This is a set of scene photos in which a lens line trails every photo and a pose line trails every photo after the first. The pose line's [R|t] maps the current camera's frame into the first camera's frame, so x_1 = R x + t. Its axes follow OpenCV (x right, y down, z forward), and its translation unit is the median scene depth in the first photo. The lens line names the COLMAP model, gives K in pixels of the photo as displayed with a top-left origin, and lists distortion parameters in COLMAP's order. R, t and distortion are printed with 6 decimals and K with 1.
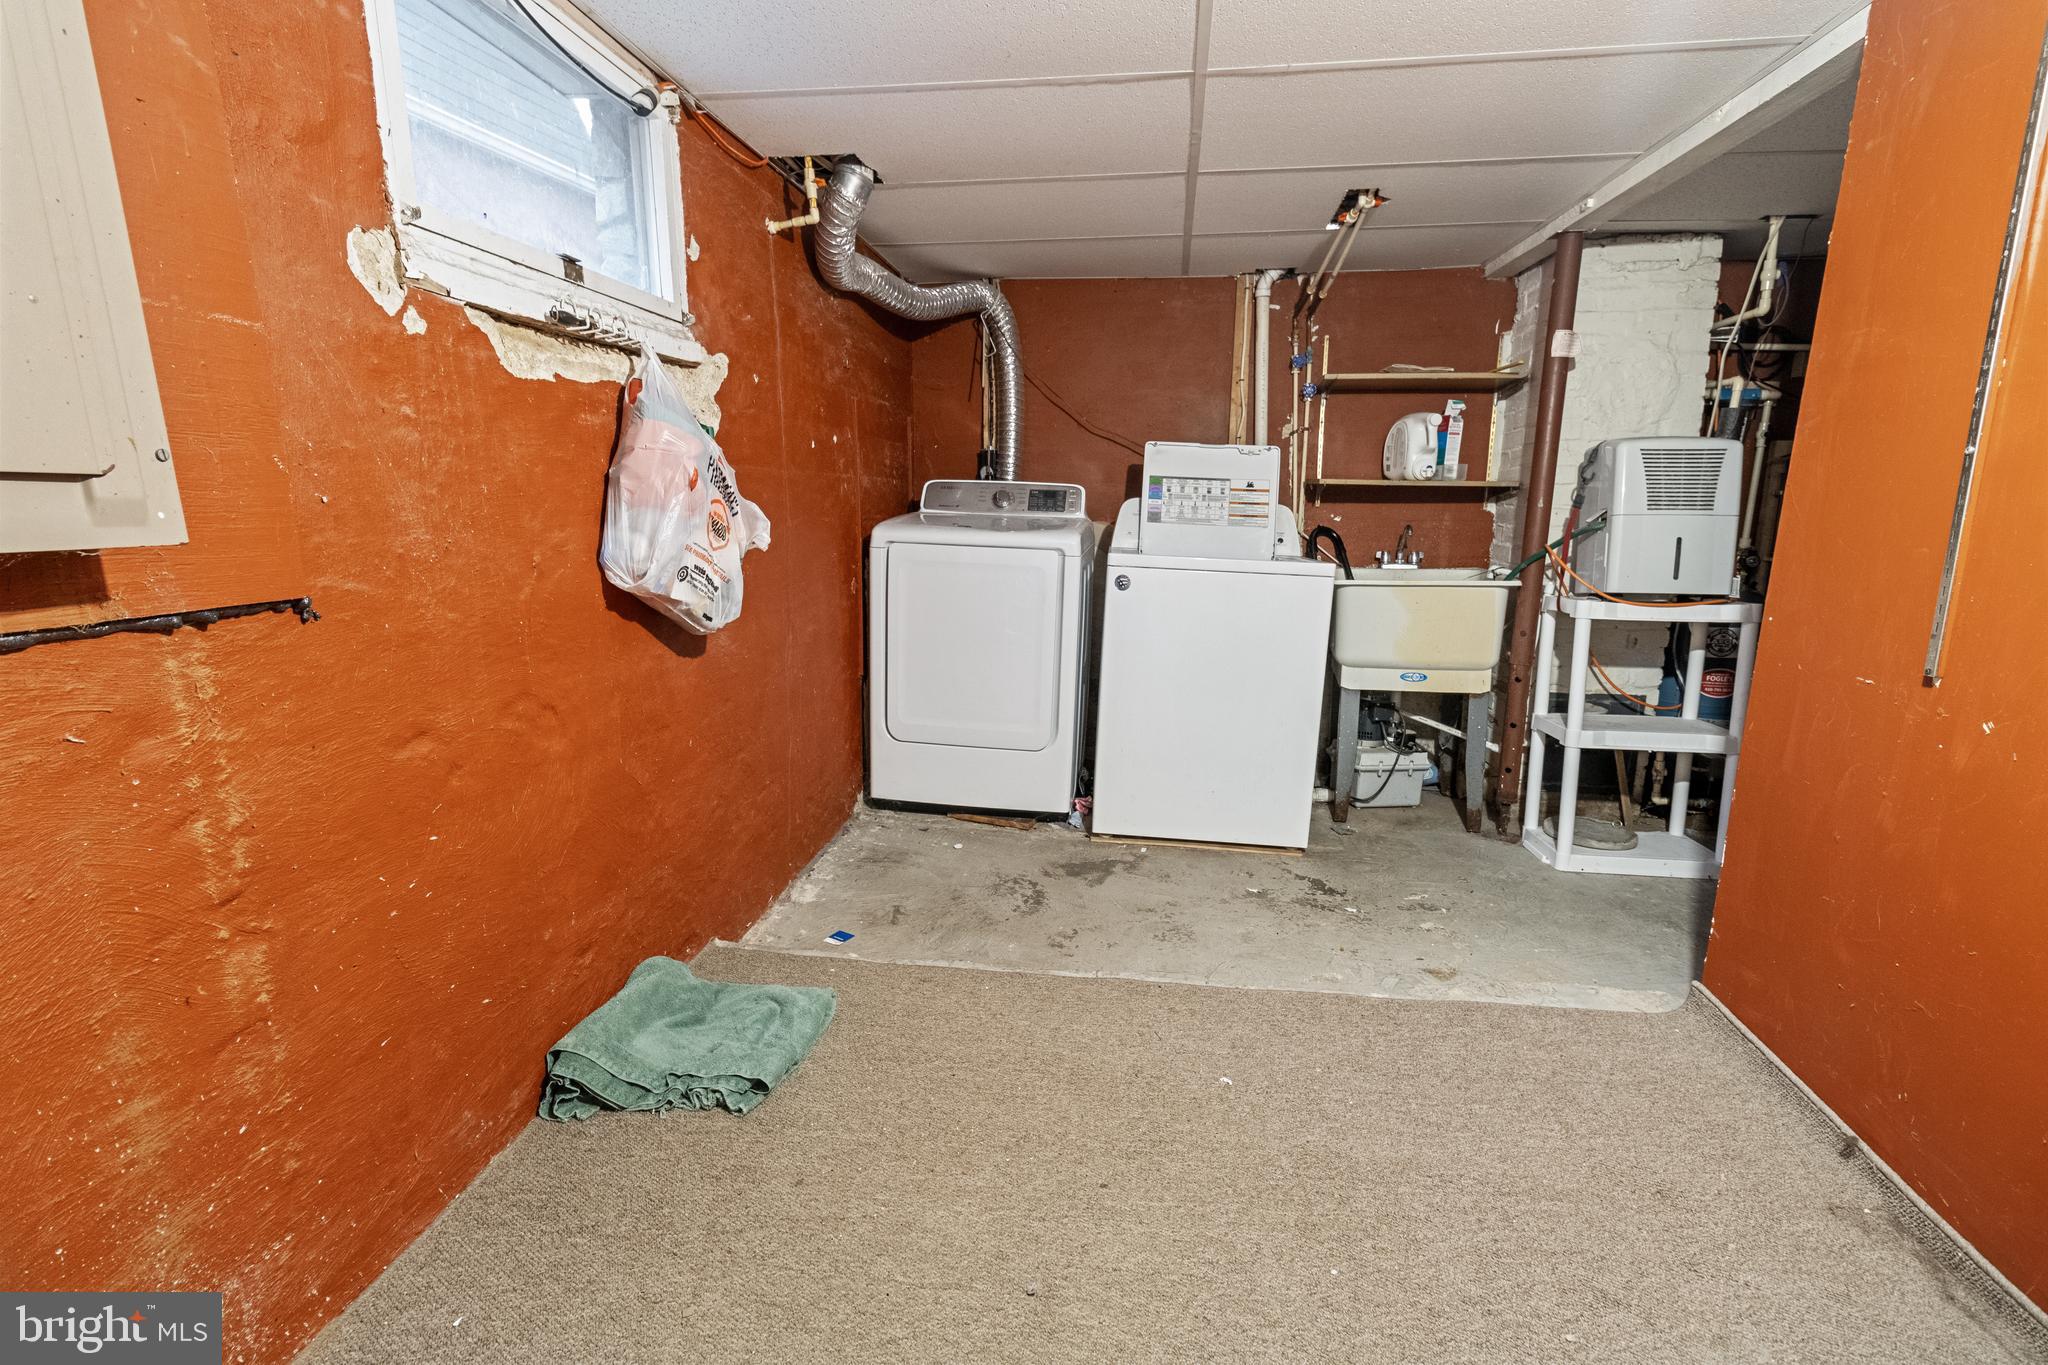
lens RADIAL K [[960.4, 0, 1020.0], [0, 960.4, 687.6], [0, 0, 1]] dist [-0.000327, 0.000619]
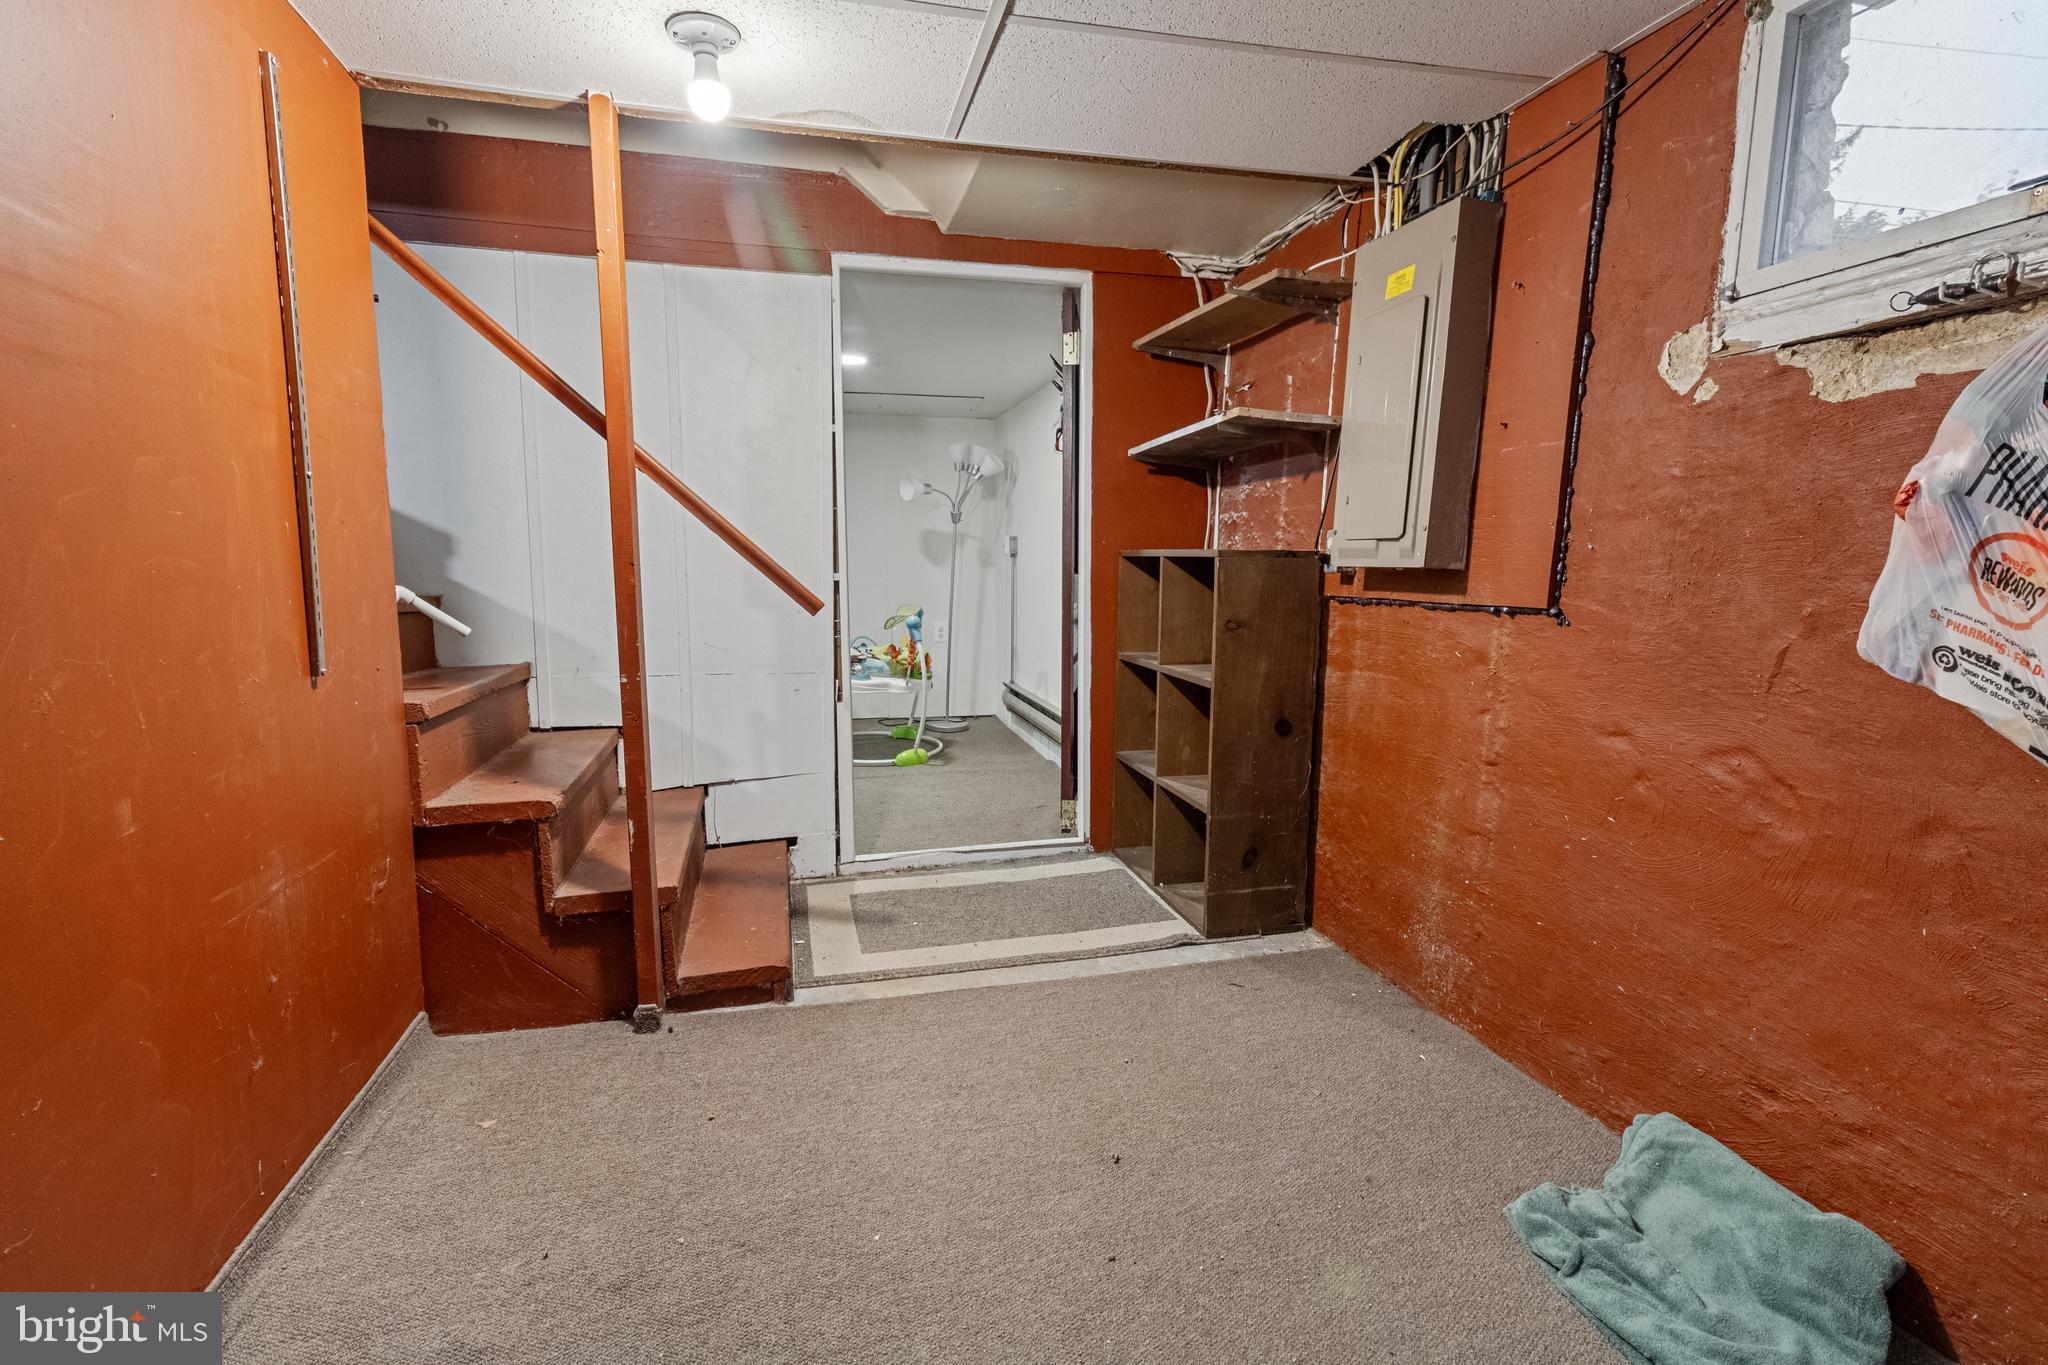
lens RADIAL K [[960.4, 0, 1022.5], [0, 960.4, 691.2], [0, 0, 1]] dist [-0.000327, 0.000619]
pose [[-0.926064, 0.033698, -0.375859, 0.571531], [-0.088802, 0.948575, 0.303842, -0.320548], [0.366769, 0.314754, -0.875449, 1.835401]]
